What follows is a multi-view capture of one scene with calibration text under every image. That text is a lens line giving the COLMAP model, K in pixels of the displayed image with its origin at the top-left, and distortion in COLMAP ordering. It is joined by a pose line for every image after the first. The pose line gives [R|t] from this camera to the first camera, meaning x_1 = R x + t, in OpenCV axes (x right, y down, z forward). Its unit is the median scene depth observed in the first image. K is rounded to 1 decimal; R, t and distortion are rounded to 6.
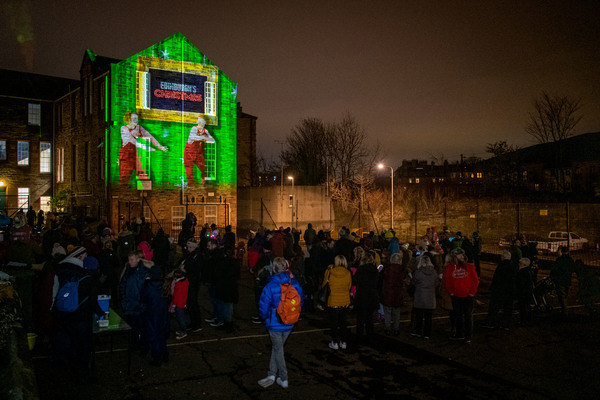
lens RADIAL K [[536.7, 0, 300.0], [0, 536.7, 200.0], [0, 0, 1]] dist [-0.051087, 0.004275]
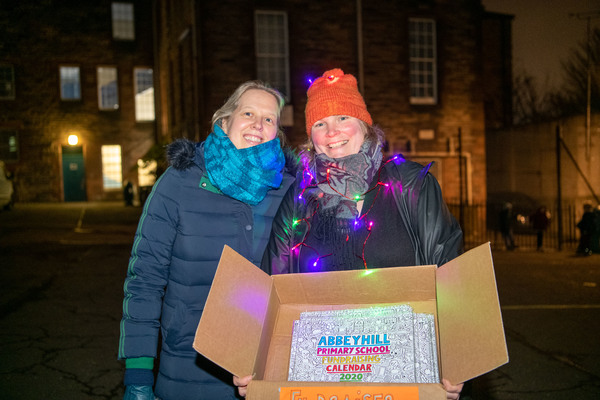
lens RADIAL K [[622.5, 0, 292.6], [0, 622.5, 200.8], [0, 0, 1]] dist [0.003227, 0.025597]
pose [[0.921997, -0.014879, -0.386910, -0.070043], [0.024305, 0.999515, 0.019481, 0.033544], [0.386432, -0.027365, 0.921912, 0.488090]]
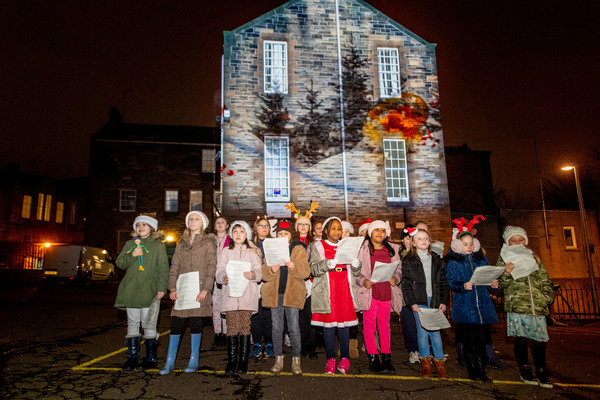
lens RADIAL K [[401.6, 0, 290.4], [0, 401.6, 199.7], [0, 0, 1]] dist [0.007132, 0.000975]
pose [[0.839124, -0.121080, -0.530292, -0.036203], [0.009403, 0.977993, -0.208424, 0.052801], [0.543858, 0.169907, 0.821797, 0.602498]]
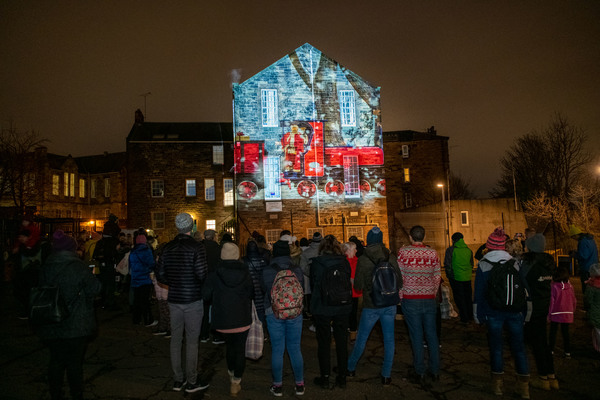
lens RADIAL K [[425.2, 0, 287.1], [0, 425.2, 189.7], [0, 0, 1]] dist [-0.002921, -0.006372]
pose [[0.836575, -0.092379, -0.540007, 0.125146], [0.029470, 0.991842, -0.124019, 0.034291], [0.547059, 0.087837, 0.832473, 0.373810]]
